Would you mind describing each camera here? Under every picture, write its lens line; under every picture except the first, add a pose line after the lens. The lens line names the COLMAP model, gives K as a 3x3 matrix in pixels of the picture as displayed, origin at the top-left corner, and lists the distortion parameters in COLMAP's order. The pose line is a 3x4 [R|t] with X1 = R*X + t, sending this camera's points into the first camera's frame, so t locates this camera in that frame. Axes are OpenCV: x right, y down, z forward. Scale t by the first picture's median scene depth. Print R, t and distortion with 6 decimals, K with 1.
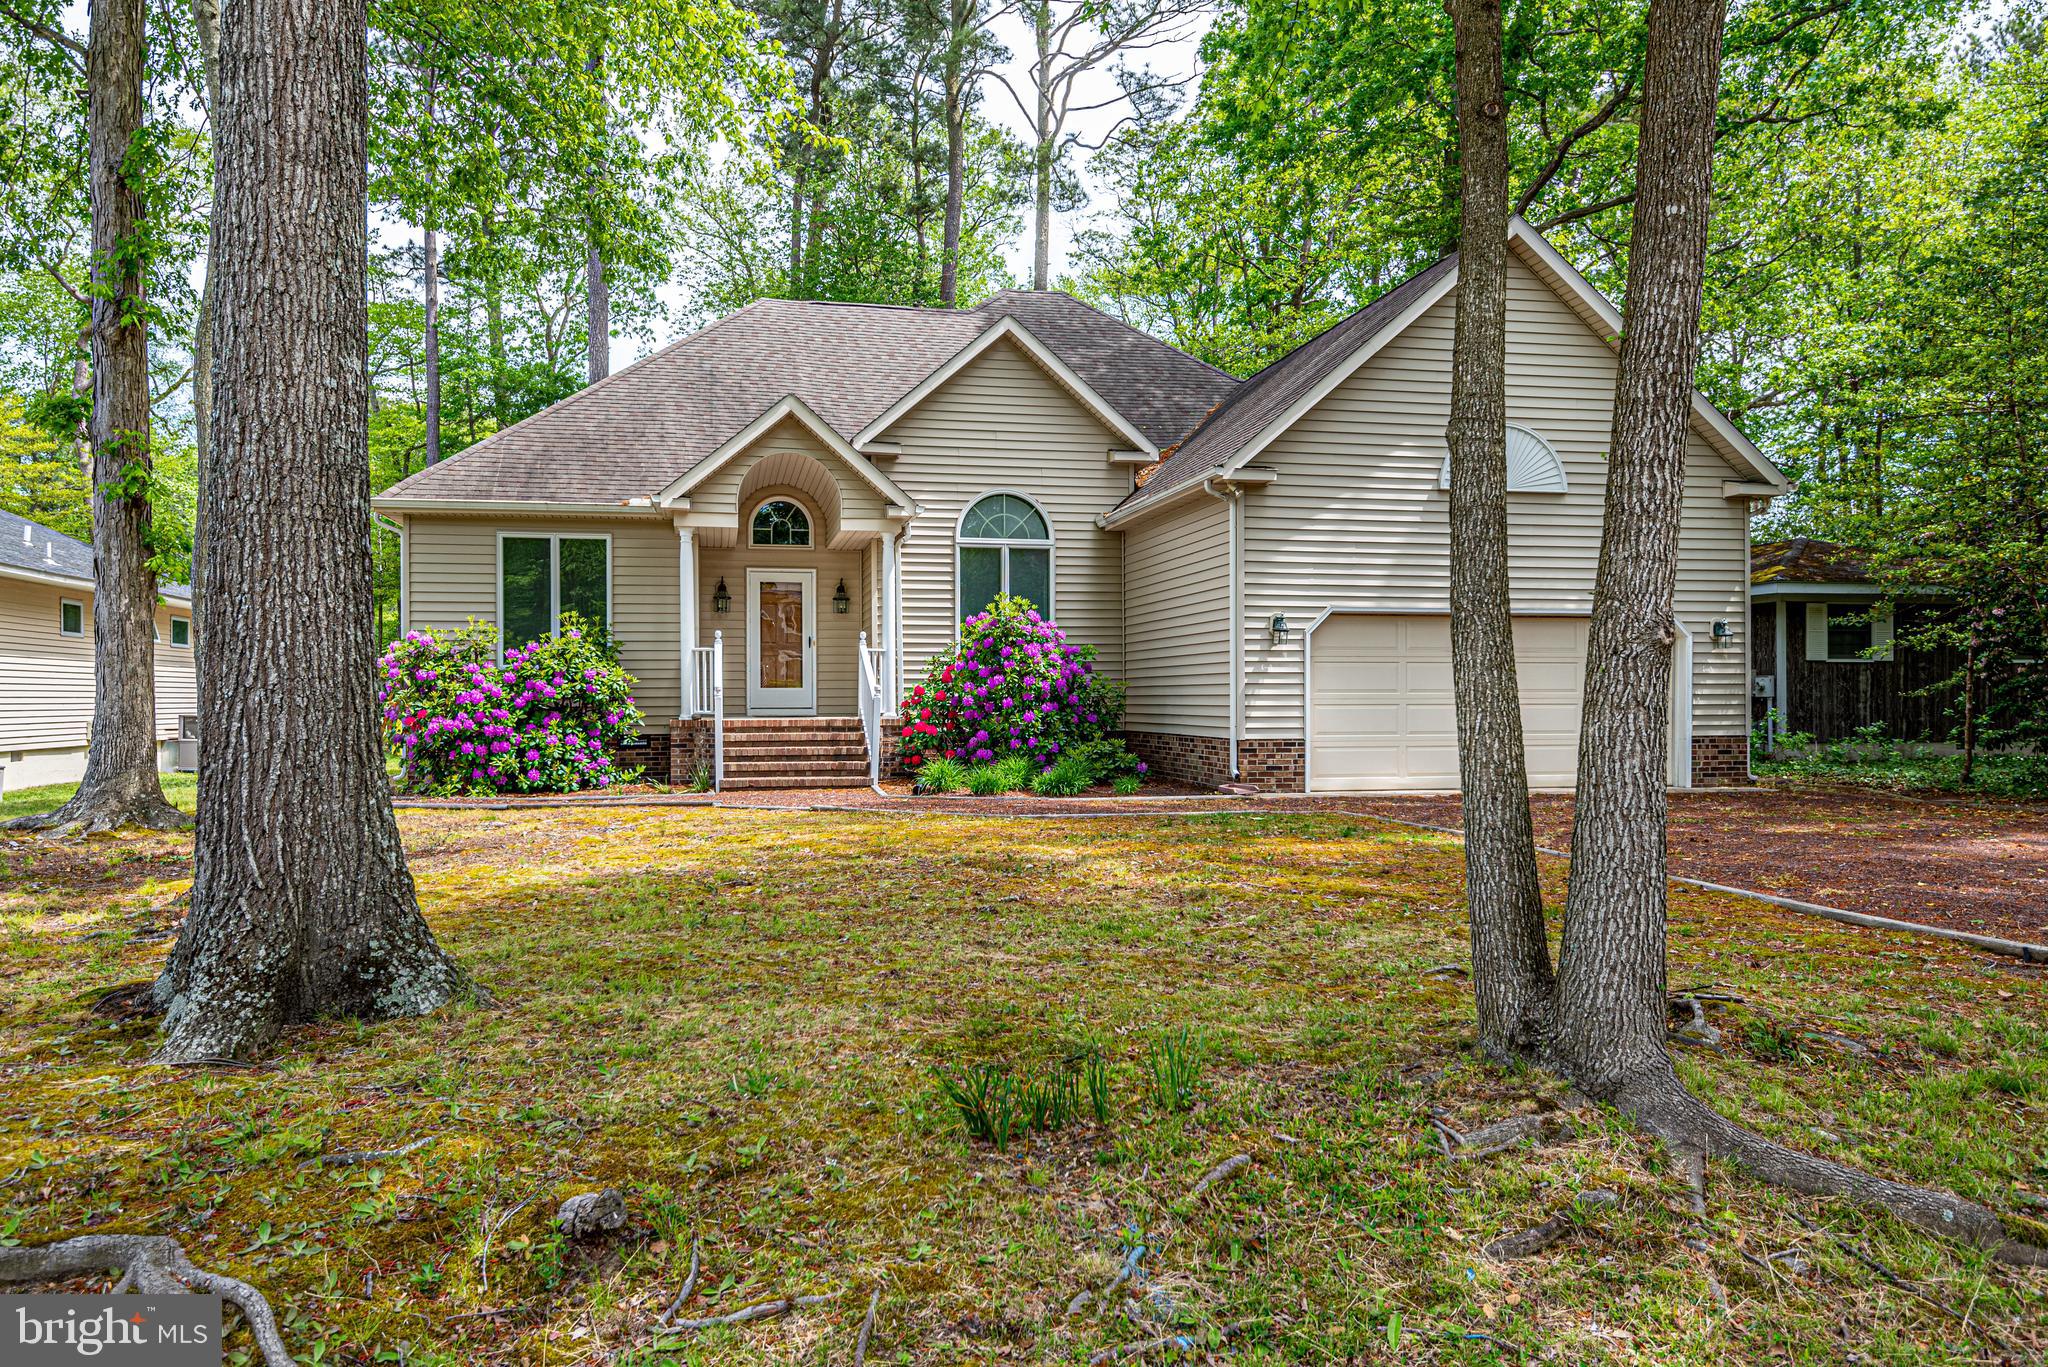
lens RADIAL K [[1344.5, 0, 984.0], [0, 1344.5, 732.4], [0, 0, 1]] dist [0.012808, 0.002637]
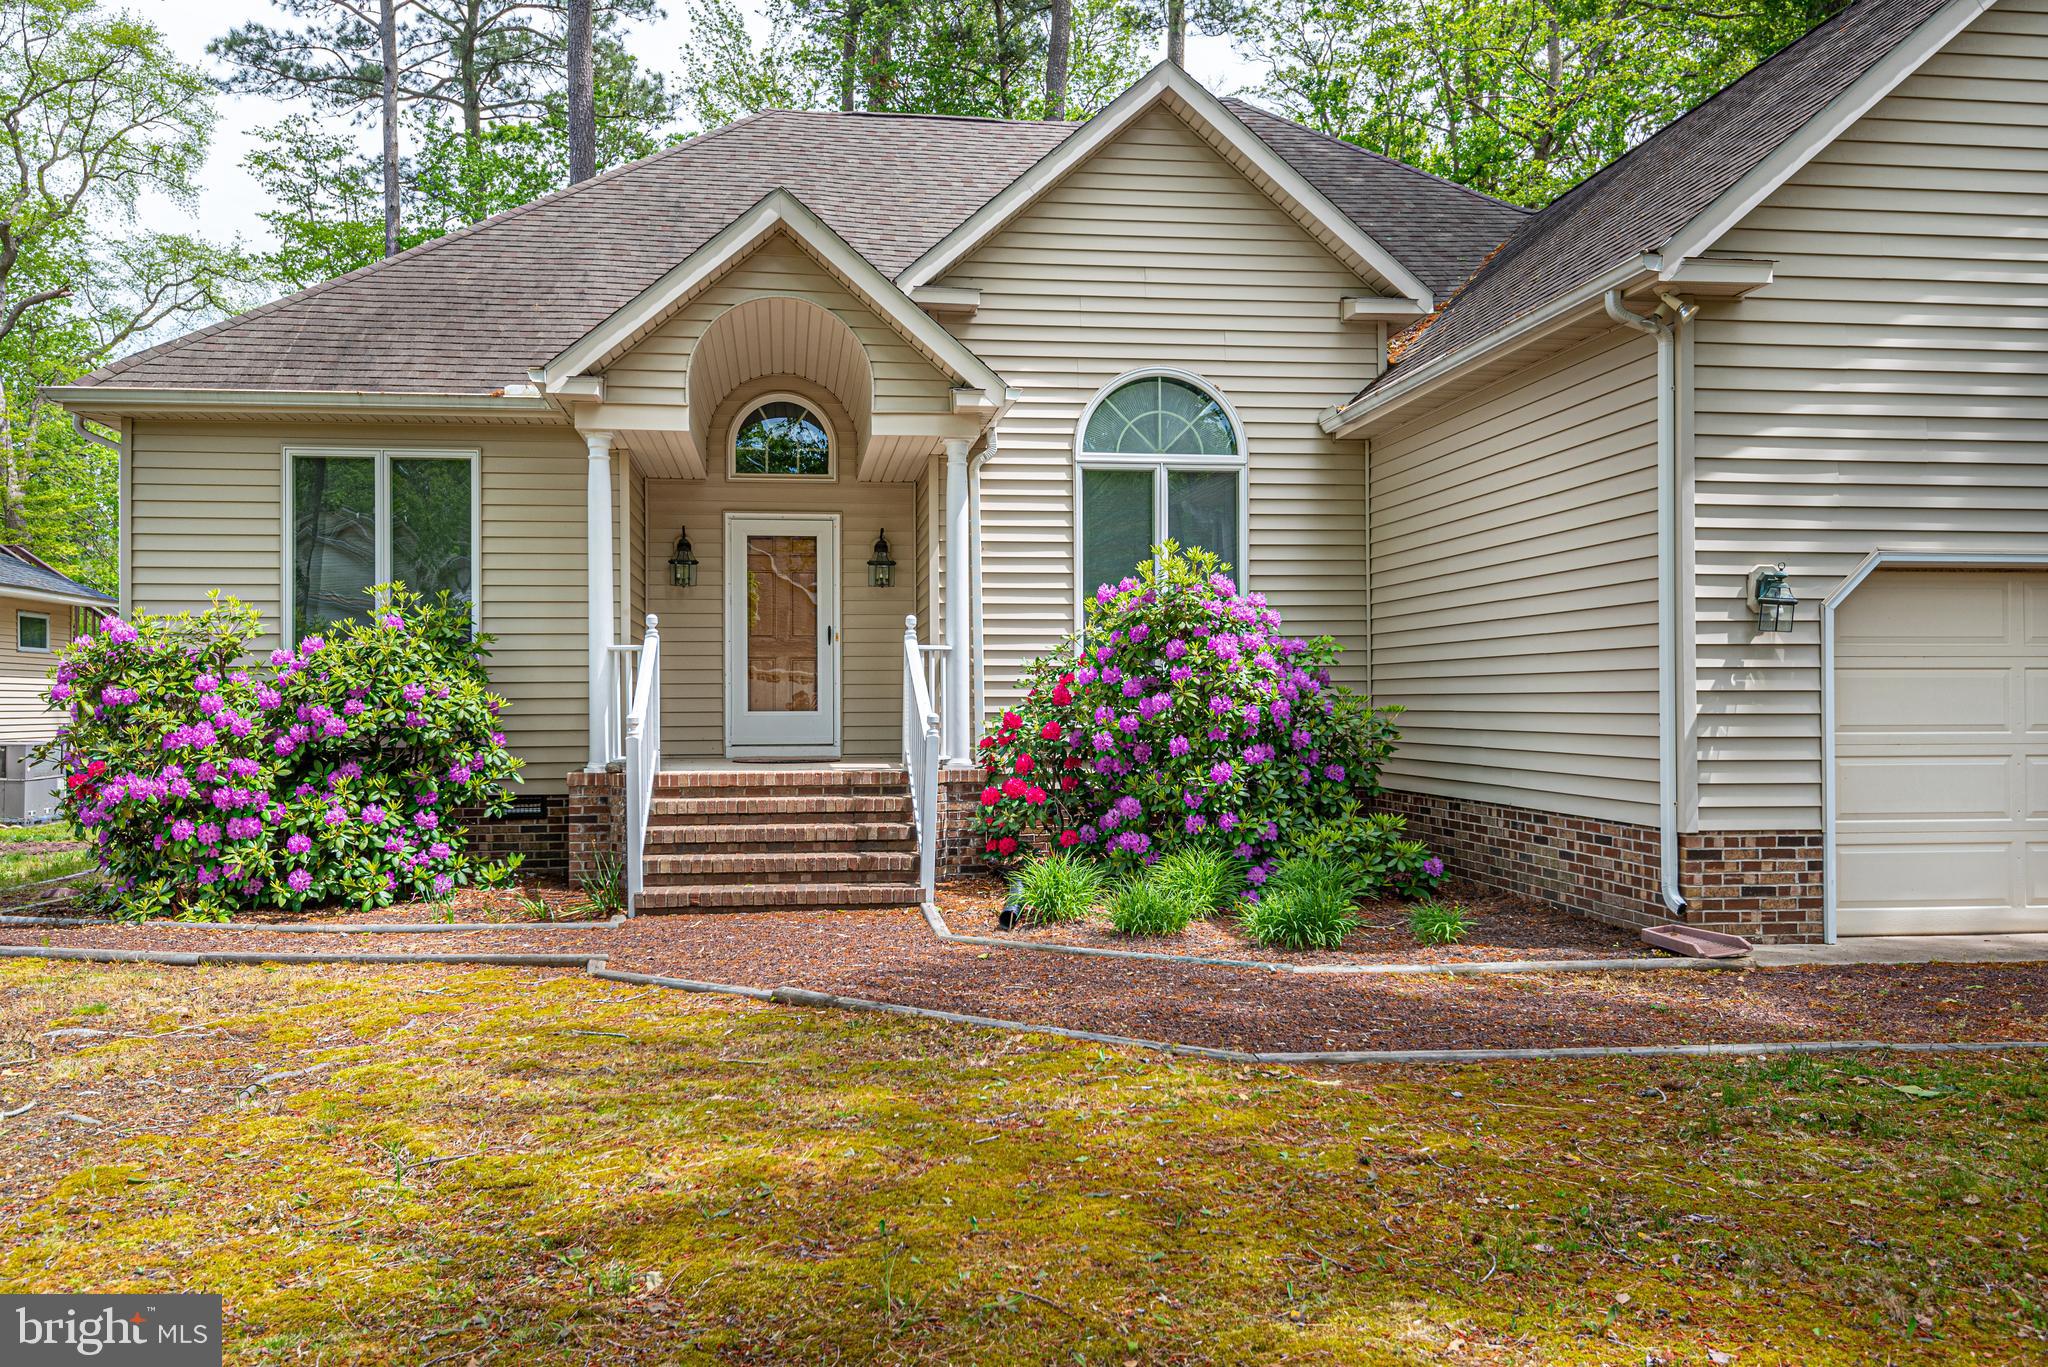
lens RADIAL K [[1553.7, 0, 969.8], [0, 1553.7, 710.2], [0, 0, 1]] dist [0.023240, -0.007727]
pose [[0.997238, -0.000933, -0.074270, -0.018632], [-0.000650, 0.999773, -0.021283, -0.022516], [0.074273, 0.021272, 0.997011, 0.375810]]
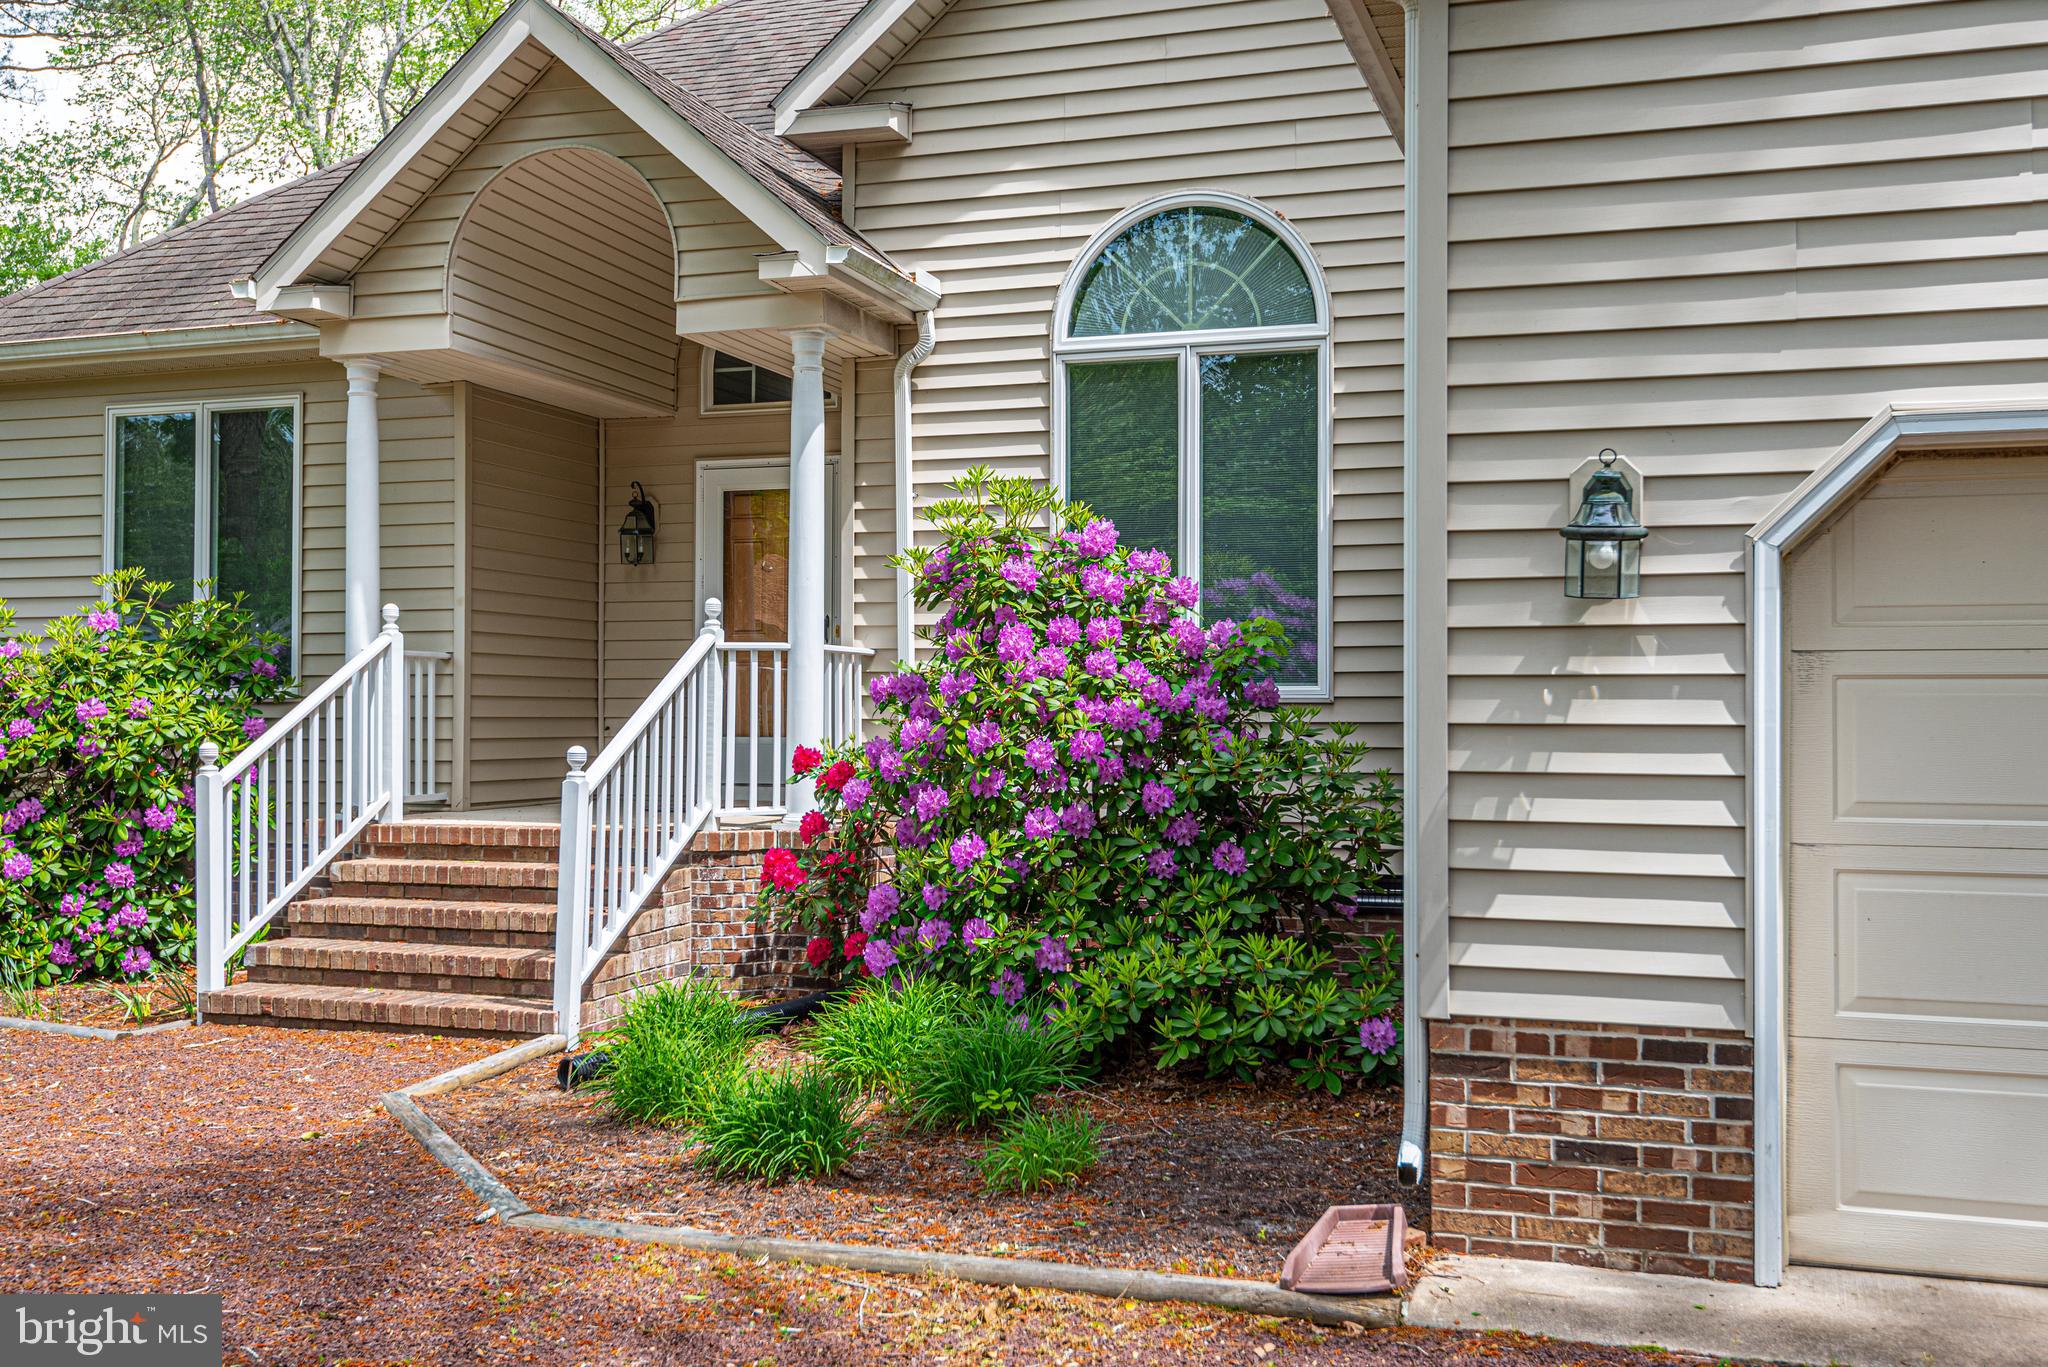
lens RADIAL K [[1973.3, 0, 947.5], [0, 1973.3, 709.2], [0, 0, 1]] dist [0.006003, 0.000000]
pose [[0.868345, 0.002189, -0.495955, 0.249997], [-0.016644, 0.999556, -0.024729, -0.032626], [0.495681, 0.029728, 0.867996, 0.581084]]
